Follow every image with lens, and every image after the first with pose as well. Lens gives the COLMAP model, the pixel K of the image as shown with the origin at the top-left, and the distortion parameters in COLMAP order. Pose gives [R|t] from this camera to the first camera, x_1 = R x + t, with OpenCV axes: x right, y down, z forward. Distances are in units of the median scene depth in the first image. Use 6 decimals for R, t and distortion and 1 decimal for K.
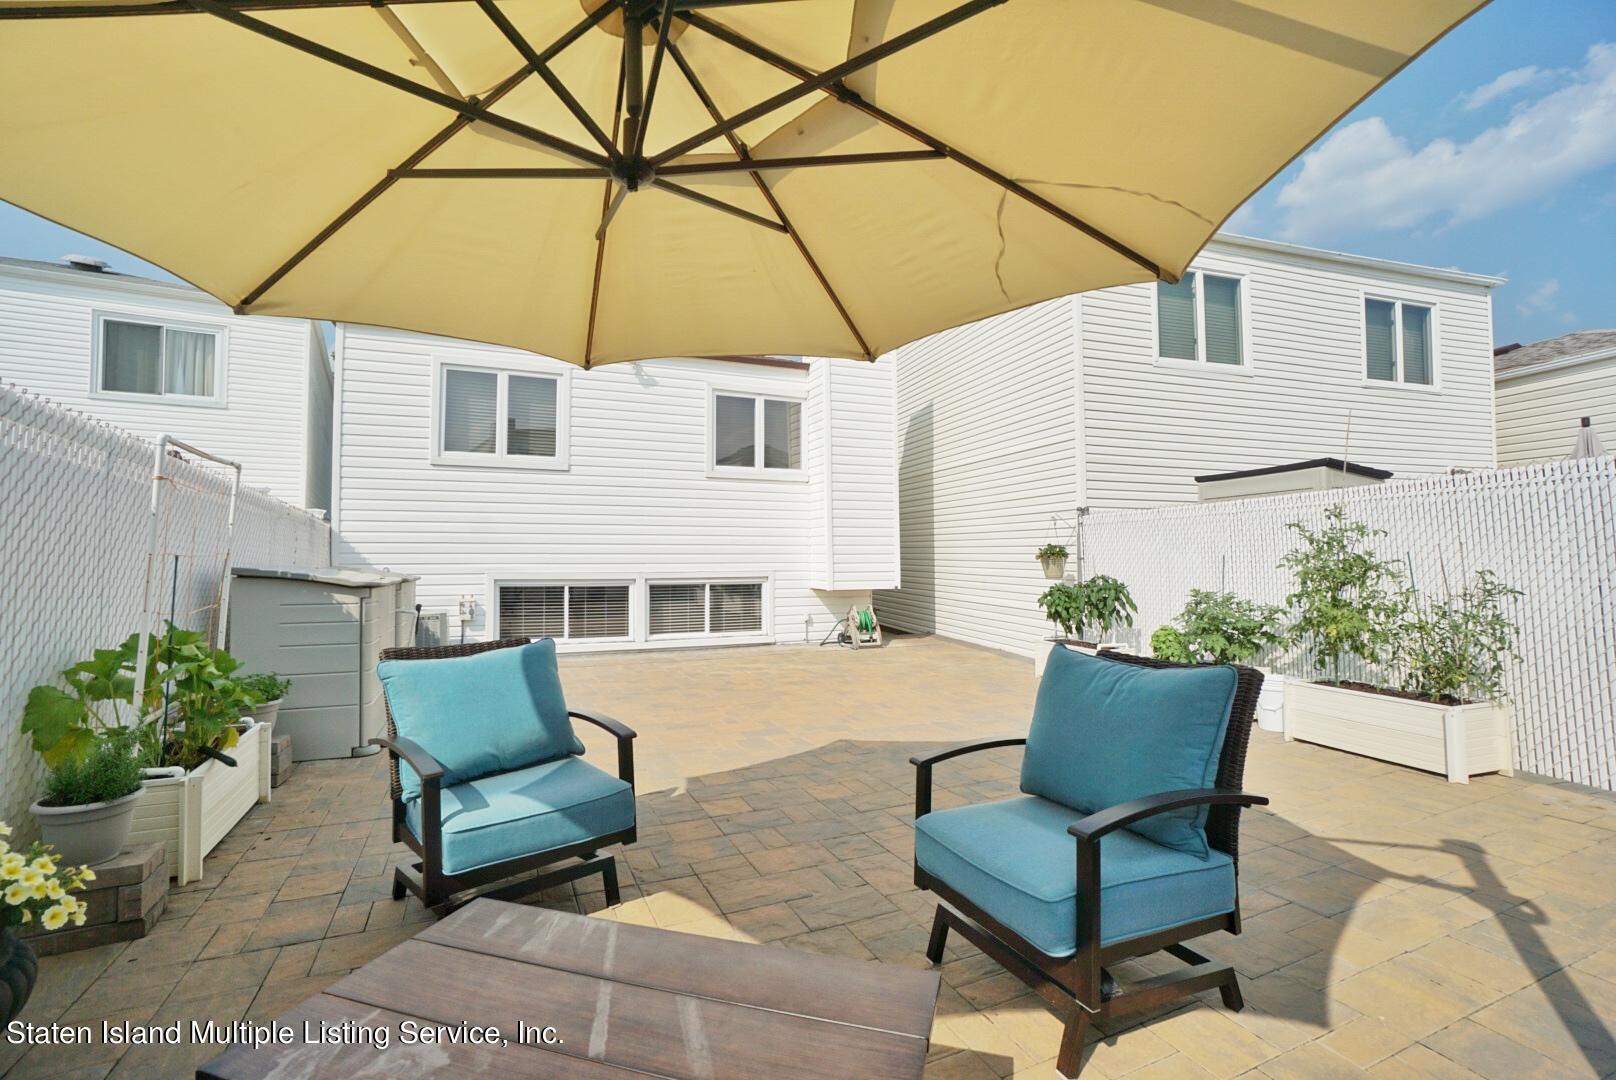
lens RADIAL K [[711.6, 0, 792.3], [0, 711.6, 533.9], [0, 0, 1]] dist [-0.061012, 0.022284]
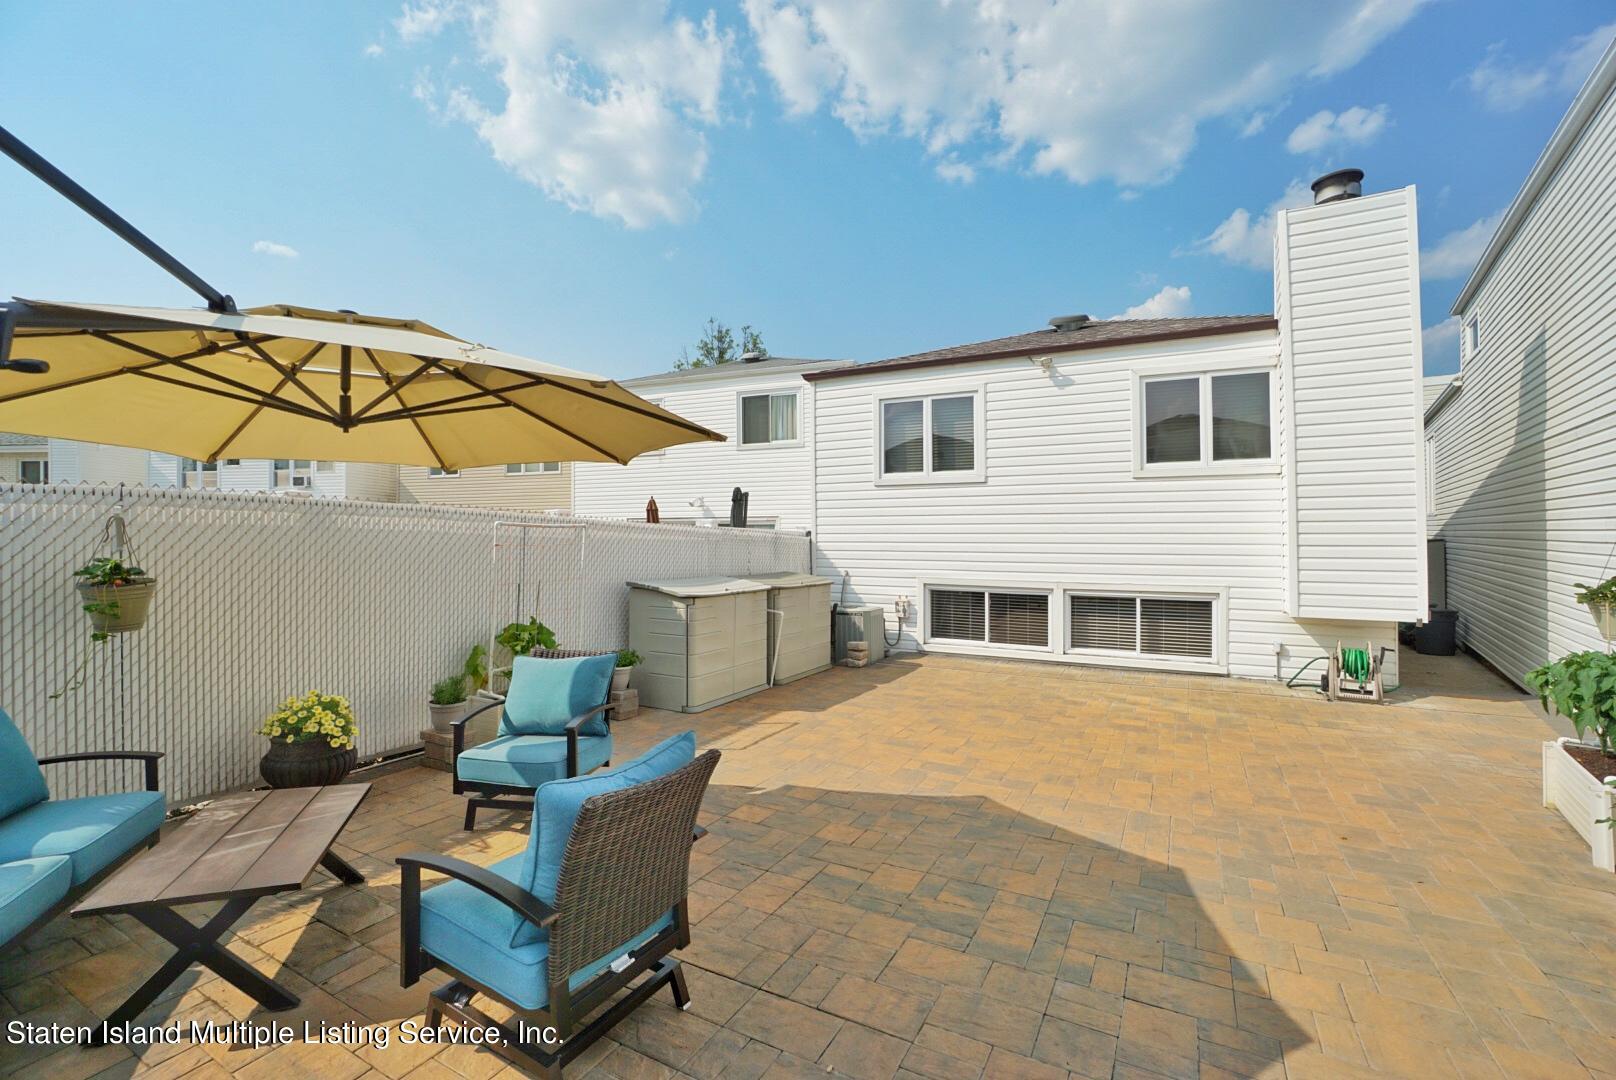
lens RADIAL K [[711.6, 0, 792.3], [0, 711.6, 533.9], [0, 0, 1]] dist [-0.061012, 0.022284]
pose [[0.602391, -0.000193, -0.798201, 0.357913], [0.024305, 0.999541, 0.018100, -0.040112], [0.797831, -0.030303, 0.602119, 0.144778]]
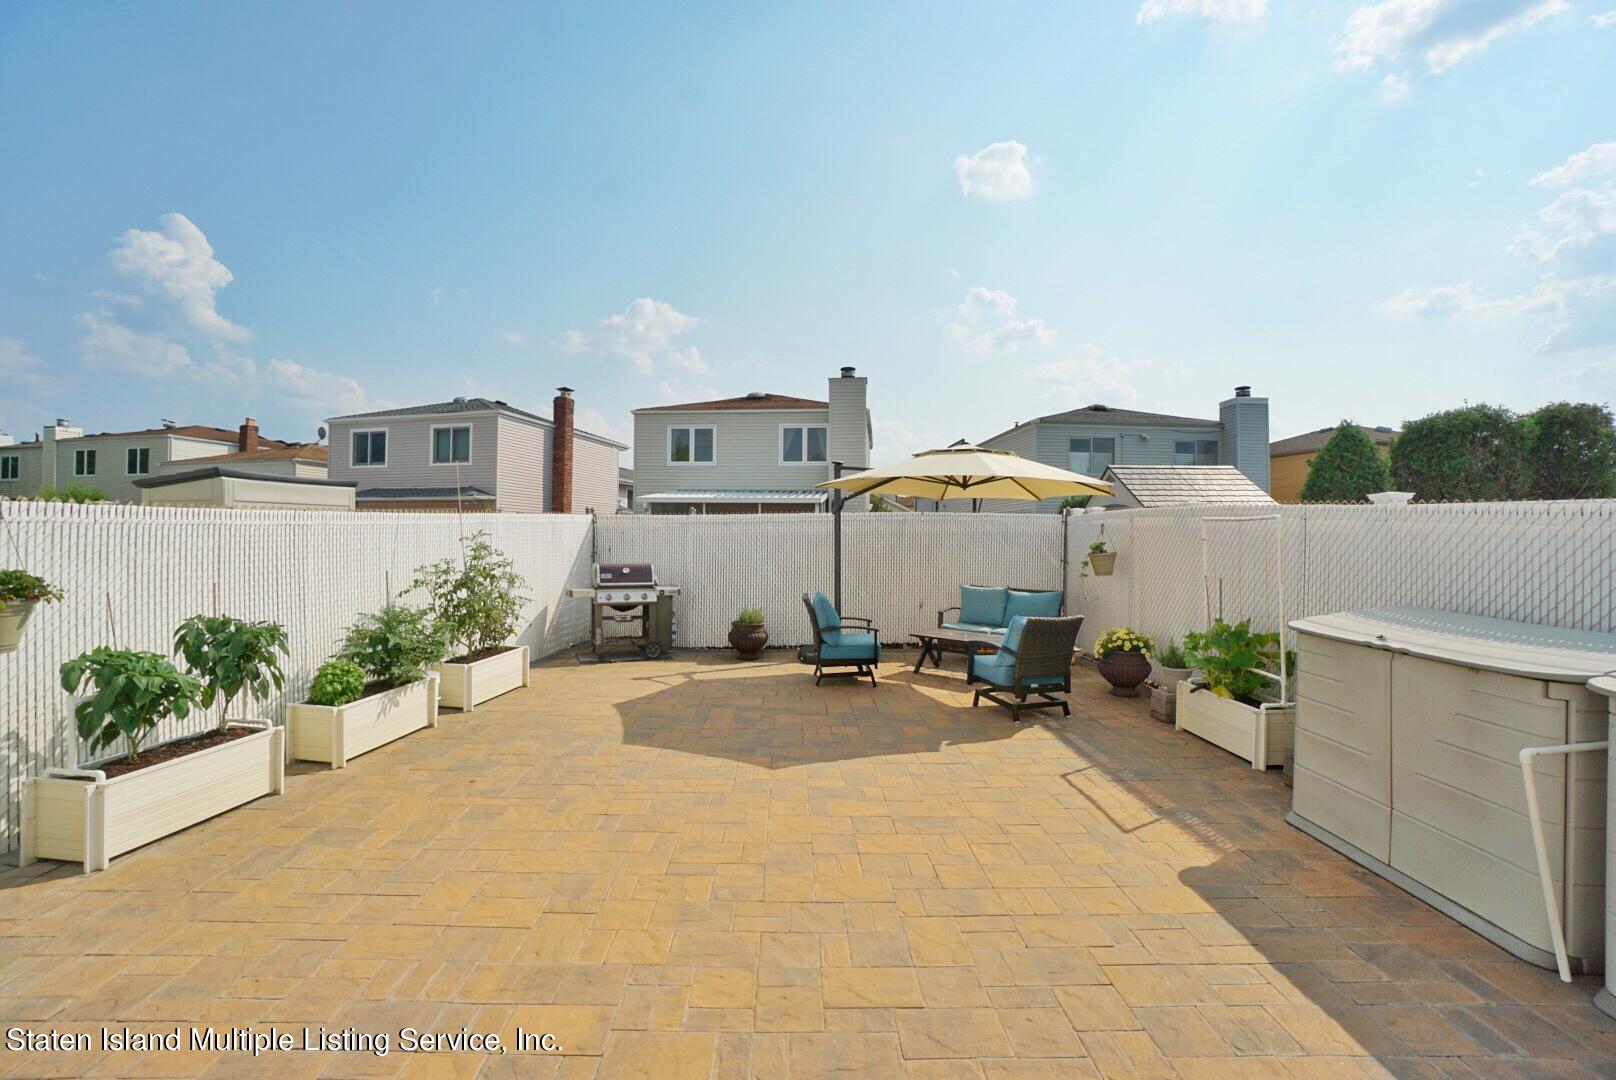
lens RADIAL K [[711.6, 0, 792.3], [0, 711.6, 533.9], [0, 0, 1]] dist [-0.061012, 0.022284]
pose [[-0.918966, -0.005840, 0.394294, -0.187331], [-0.019692, 0.999322, -0.031094, -0.001861], [-0.393846, -0.036338, -0.918458, 1.050485]]
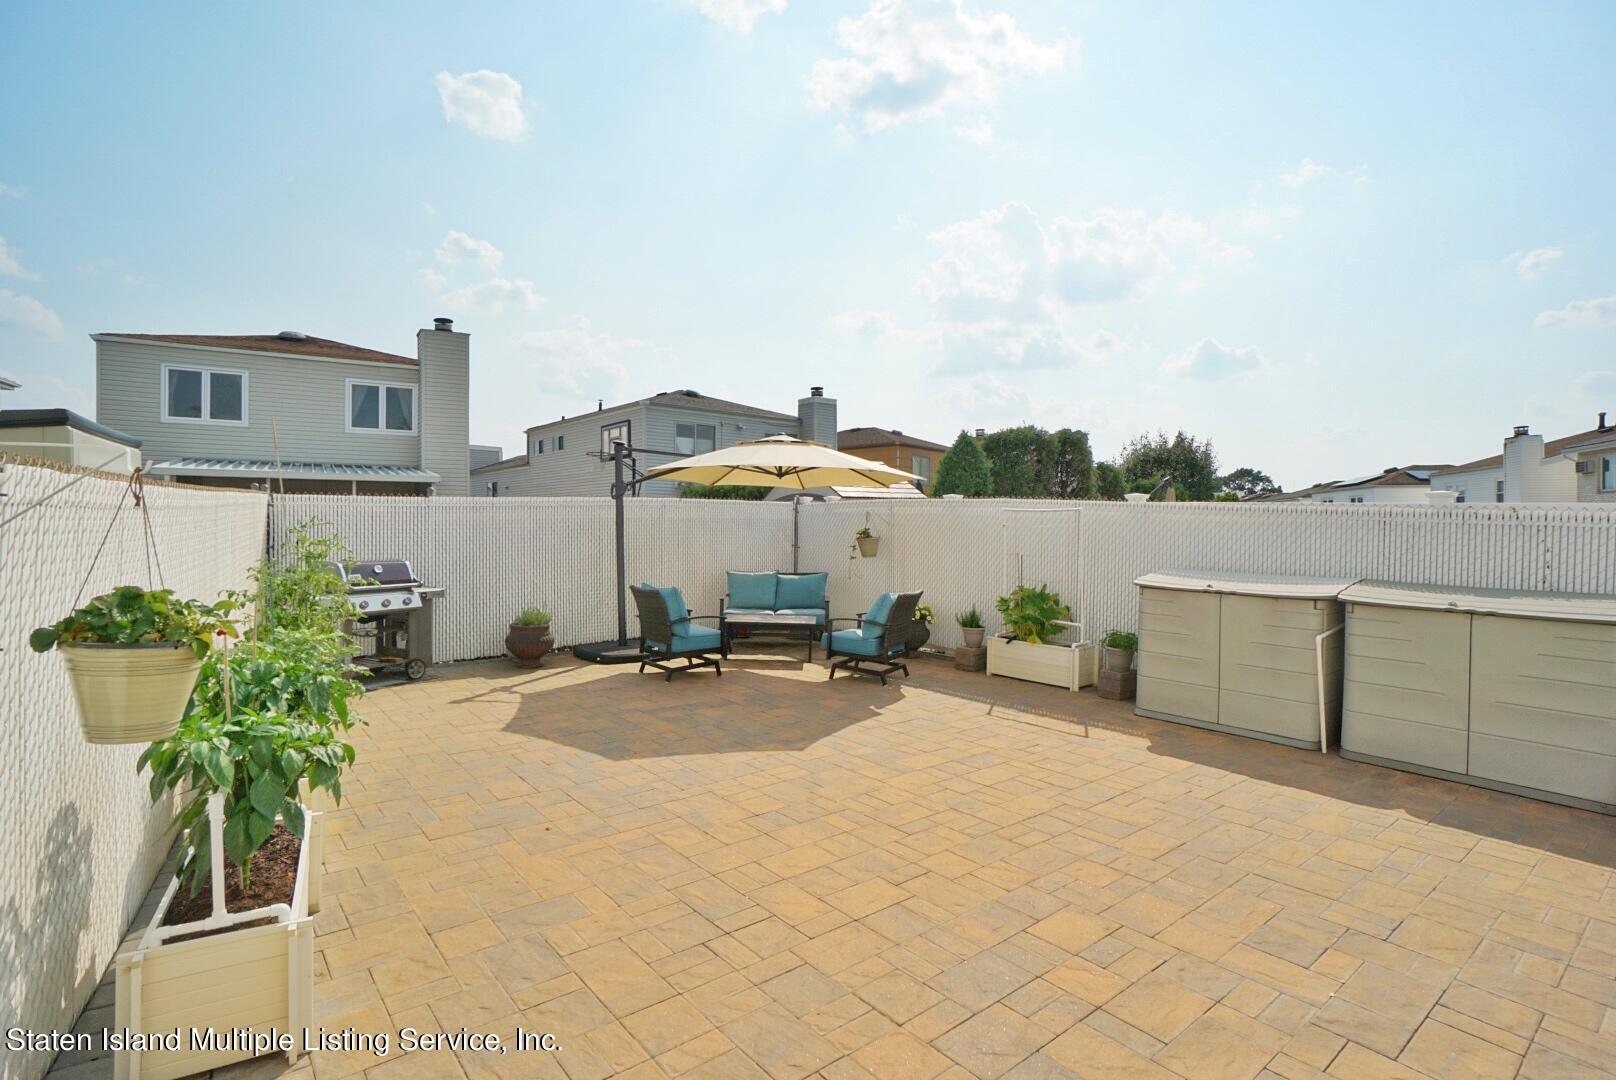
lens RADIAL K [[791.9, 0, 795.5], [0, 791.9, 523.7], [0, 0, 1]] dist [-0.052125, 0.000593]
pose [[-0.966478, -0.005765, -0.256684, 0.201174], [0.002302, 0.999513, -0.031116, 0.002694], [0.256738, -0.030663, -0.965994, 1.153886]]
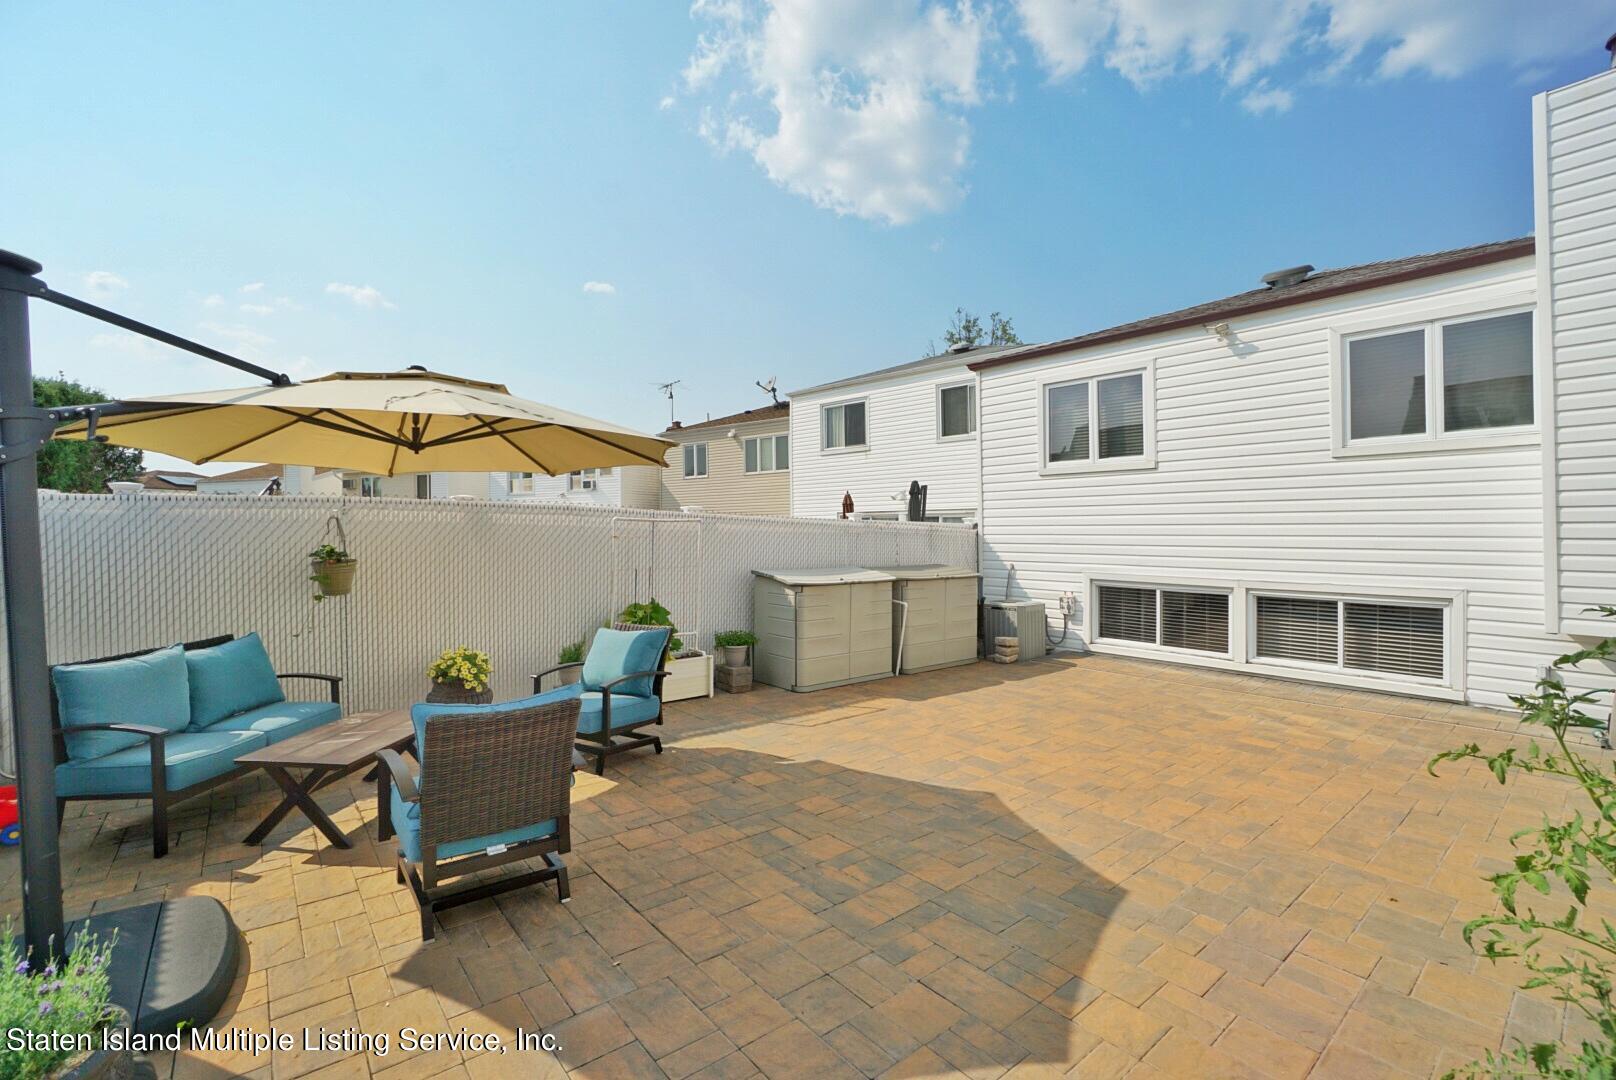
lens RADIAL K [[711.7, 0, 793.9], [0, 711.7, 534.0], [0, 0, 1]] dist [-0.058206, 0.023660]
pose [[0.260604, 0.007553, -0.965416, 0.477751], [0.033626, 0.999292, 0.016895, -0.034613], [0.964860, -0.036866, 0.260165, 0.296079]]
